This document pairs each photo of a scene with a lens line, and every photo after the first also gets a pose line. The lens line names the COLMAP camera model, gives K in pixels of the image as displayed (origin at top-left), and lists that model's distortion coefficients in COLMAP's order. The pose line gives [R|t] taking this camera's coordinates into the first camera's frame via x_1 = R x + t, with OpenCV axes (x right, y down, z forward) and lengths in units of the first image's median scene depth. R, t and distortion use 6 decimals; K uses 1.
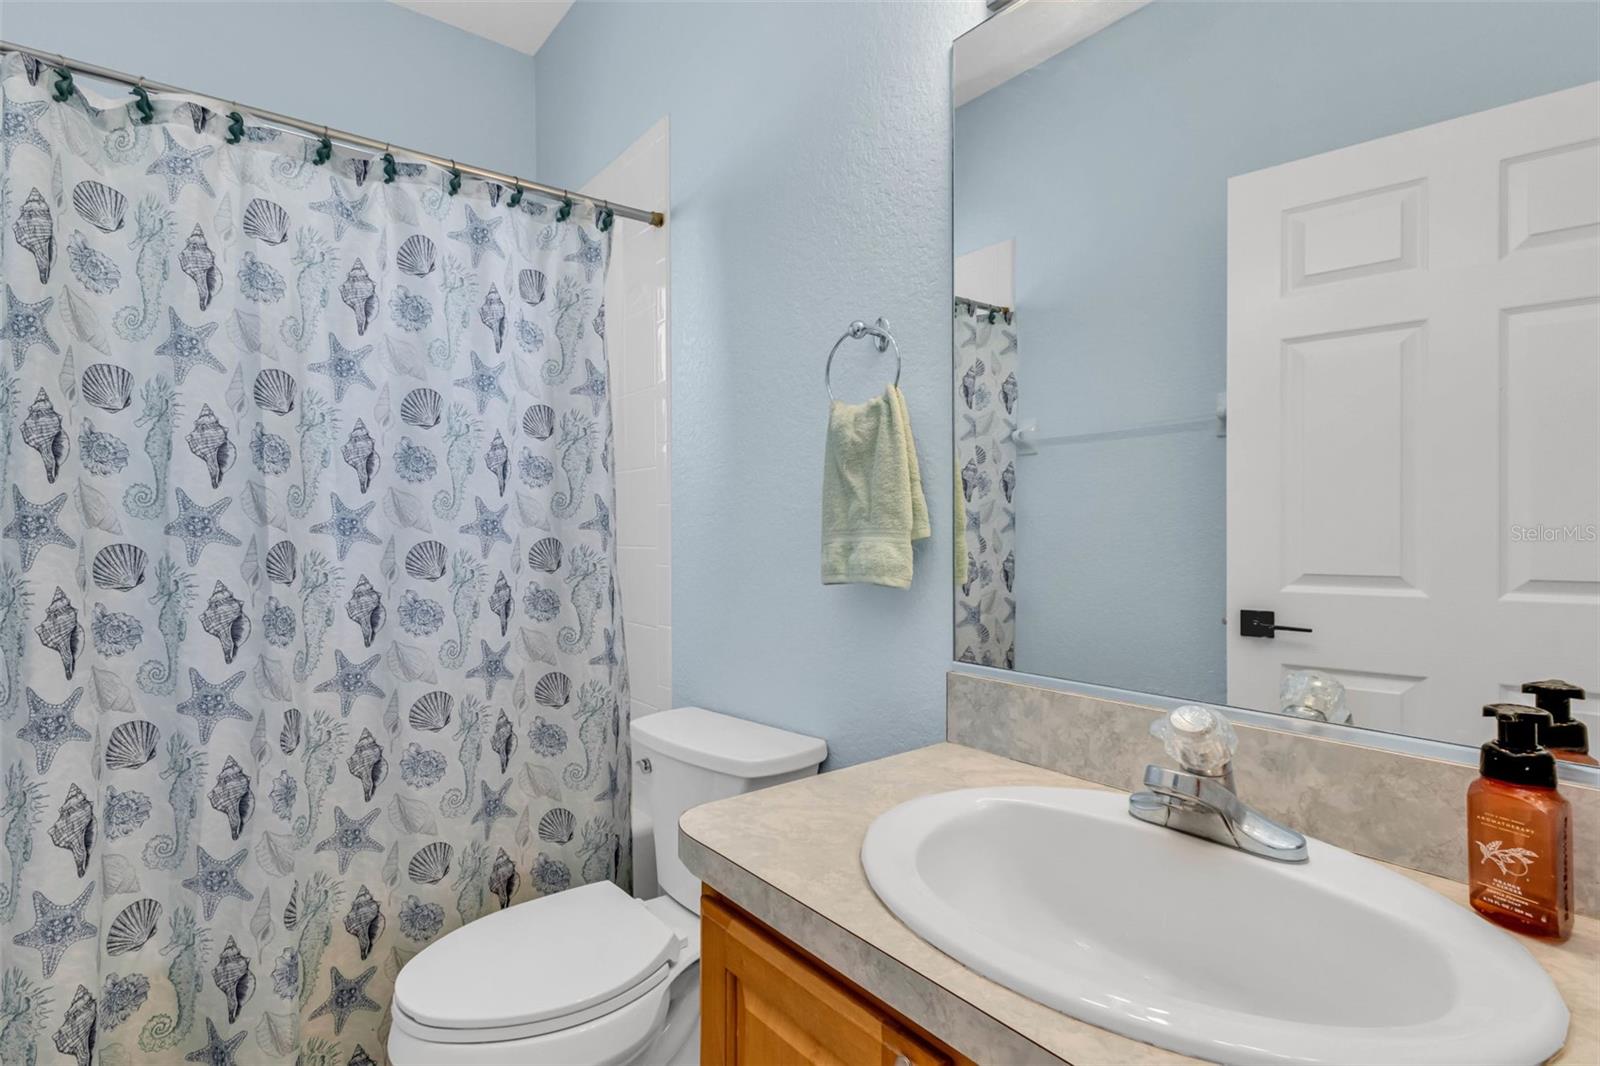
lens RADIAL K [[814.1, 0, 797.3], [0, 814.1, 529.6], [0, 0, 1]] dist [0.006906, 0.000831]
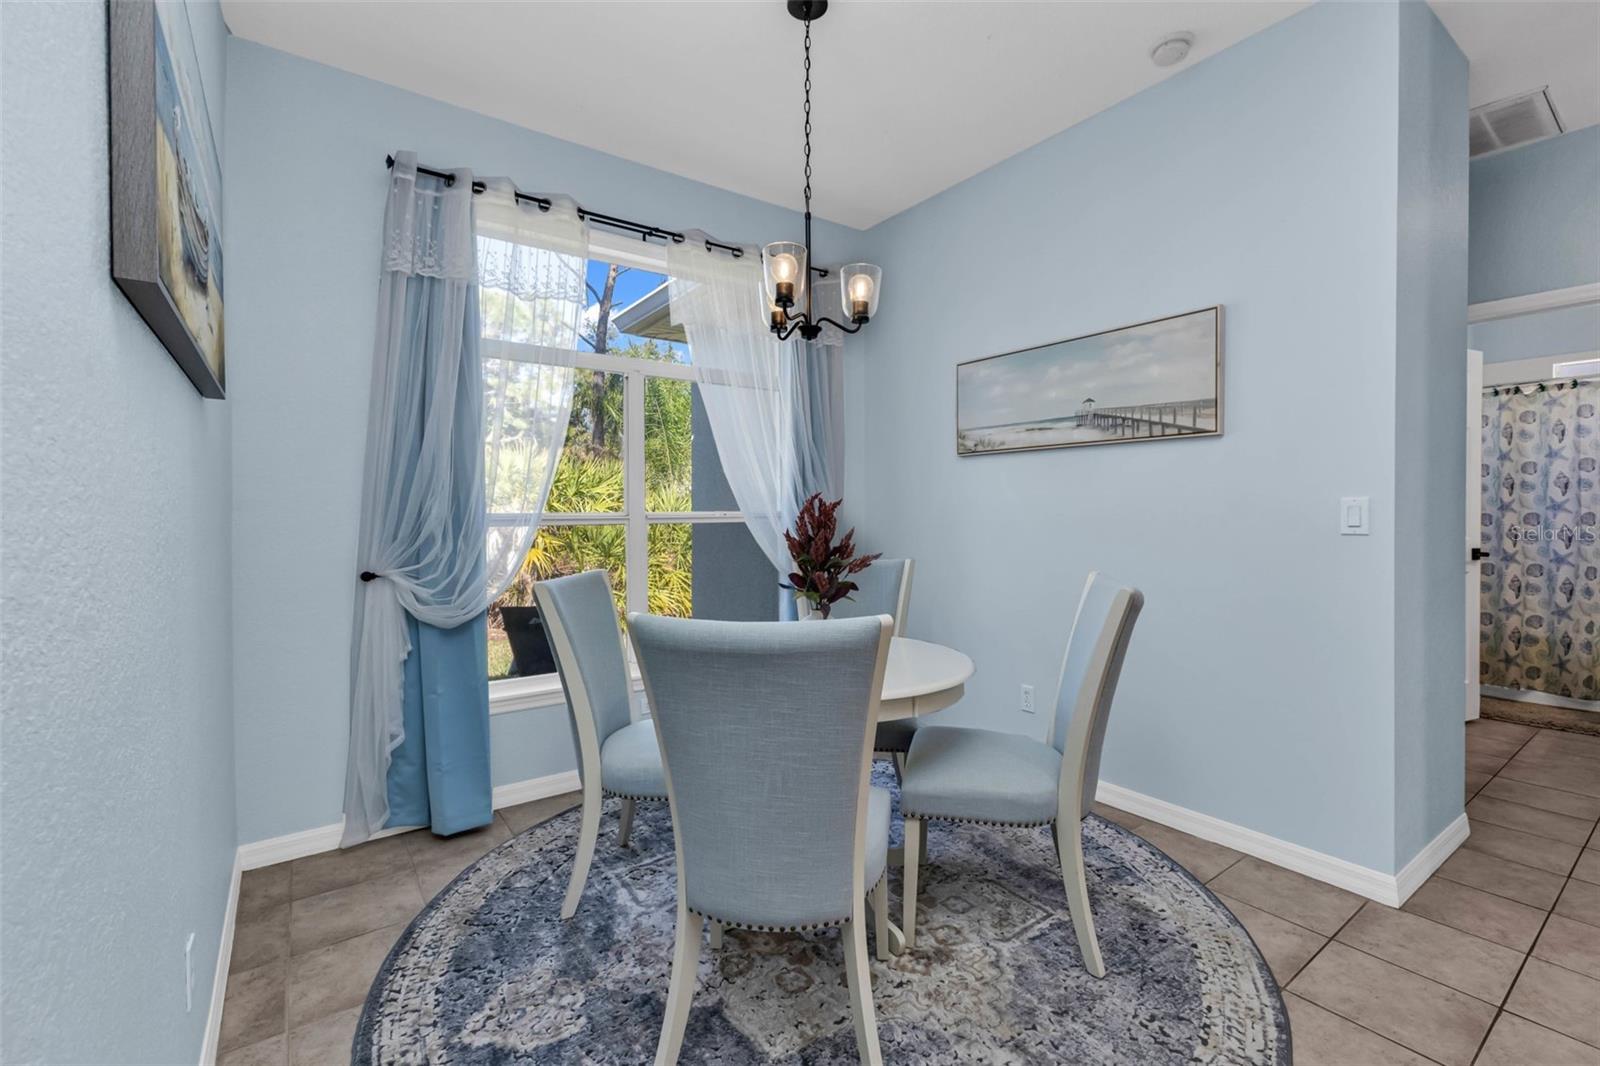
lens RADIAL K [[679.3, 0, 795.9], [0, 679.3, 522.0], [0, 0, 1]] dist [0.002721, 0.000427]
pose [[-0.016682, 0.019217, -0.999676, 2.127761], [0.002106, 0.999814, 0.019184, -0.005006], [0.999859, -0.001786, -0.016719, -2.086767]]
